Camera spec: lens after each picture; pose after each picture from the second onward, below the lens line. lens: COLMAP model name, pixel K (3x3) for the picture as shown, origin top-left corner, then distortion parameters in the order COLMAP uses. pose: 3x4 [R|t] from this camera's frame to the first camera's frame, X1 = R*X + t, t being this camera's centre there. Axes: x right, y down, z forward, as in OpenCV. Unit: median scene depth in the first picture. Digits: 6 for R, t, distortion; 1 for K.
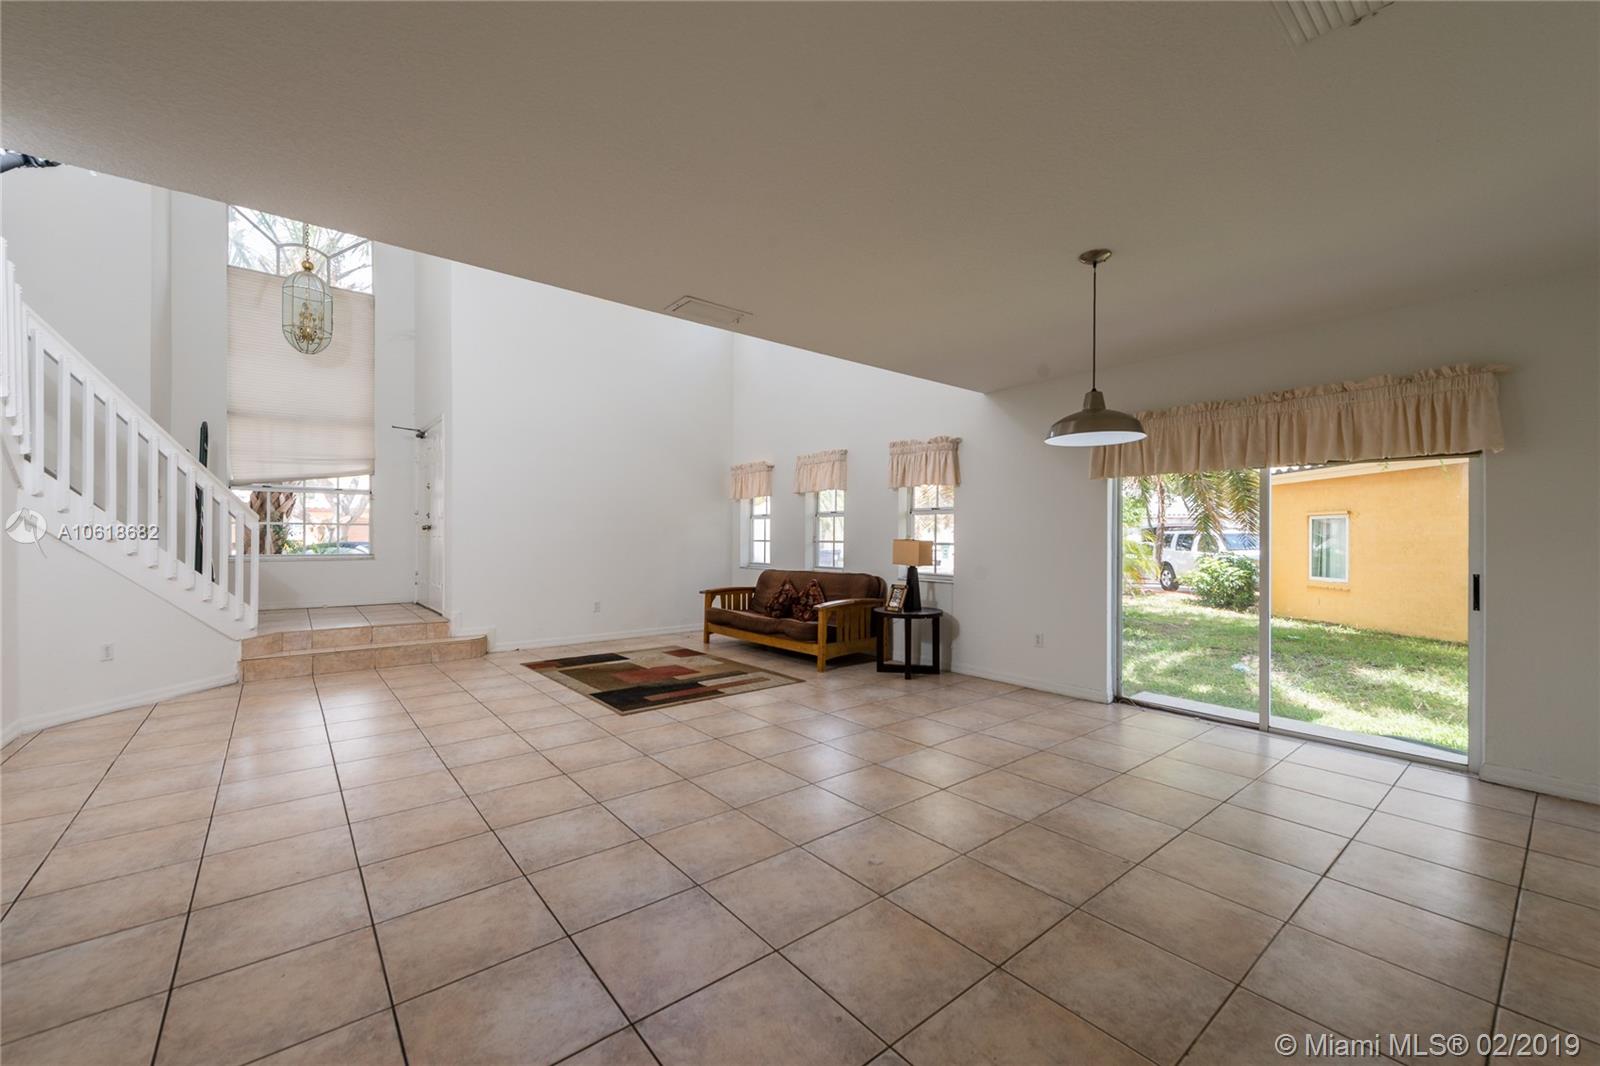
lens RADIAL K [[643.0, 0, 797.8], [0, 643.0, 535.0], [0, 0, 1]] dist [0.007258, -0.000667]
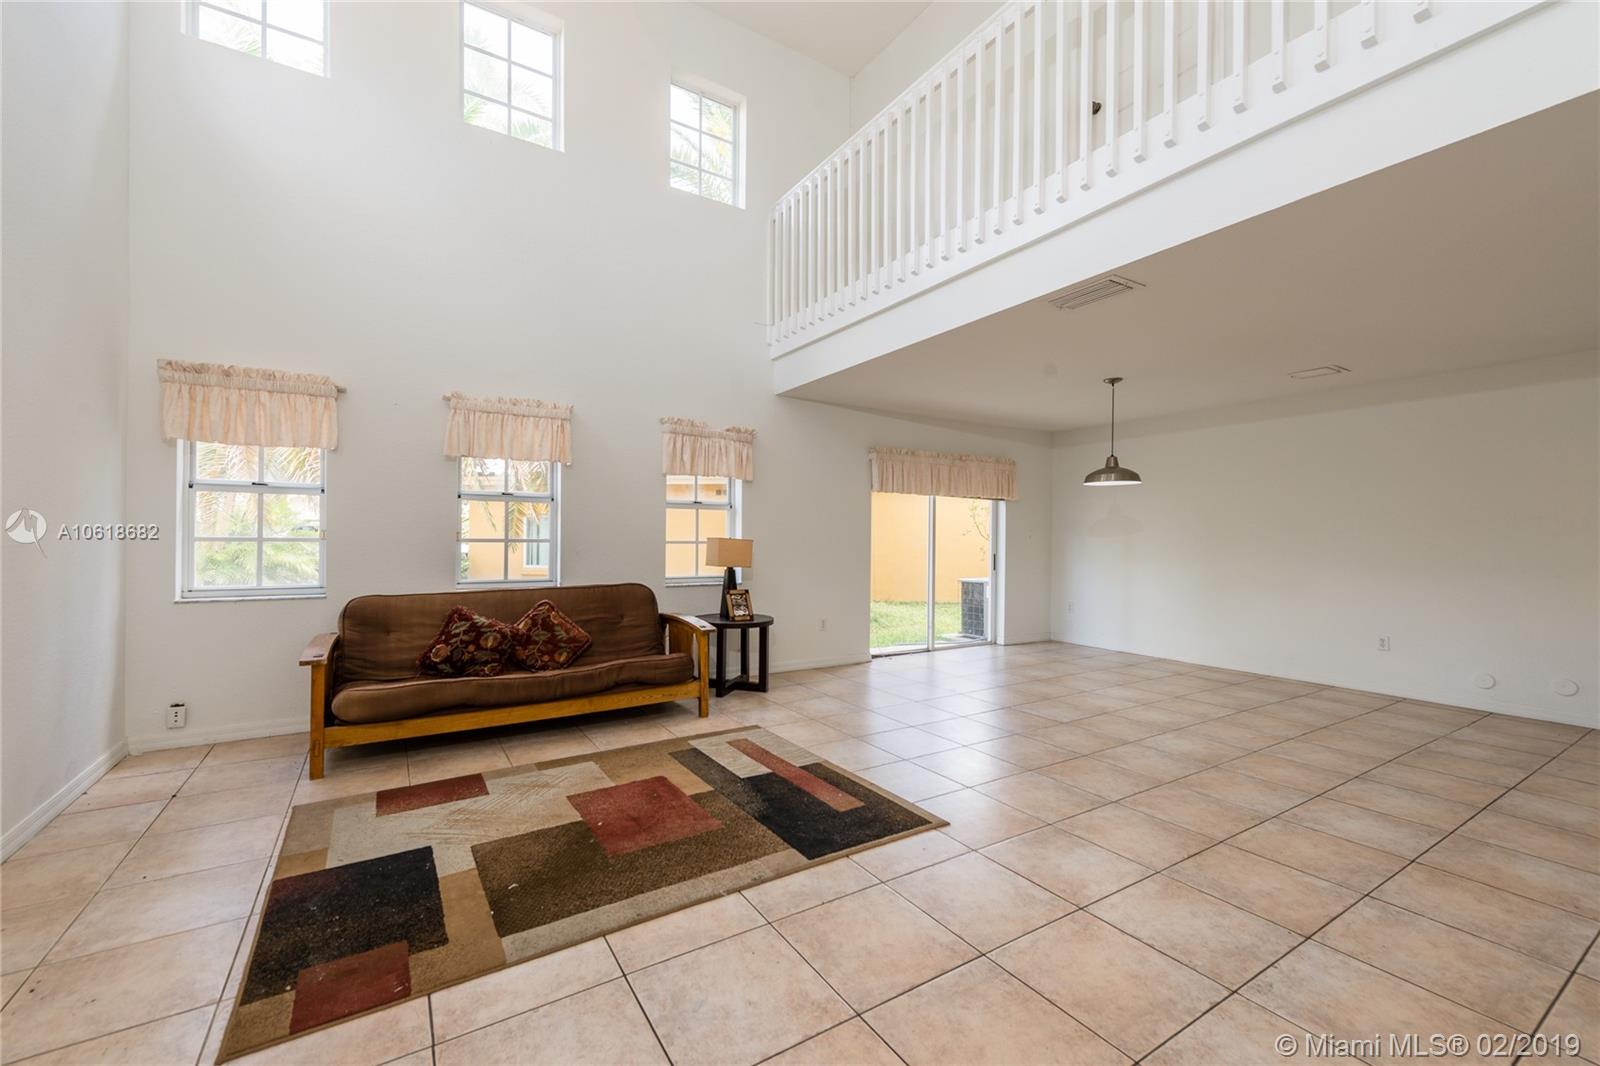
lens RADIAL K [[643.0, 0, 793.4], [0, 643.0, 535.8], [0, 0, 1]] dist [0.007258, -0.000667]
pose [[0.123420, -0.003713, 0.992348, -0.898051], [-0.011209, 0.999924, 0.005136, -0.001597], [-0.992291, -0.011757, 0.123369, 1.059123]]
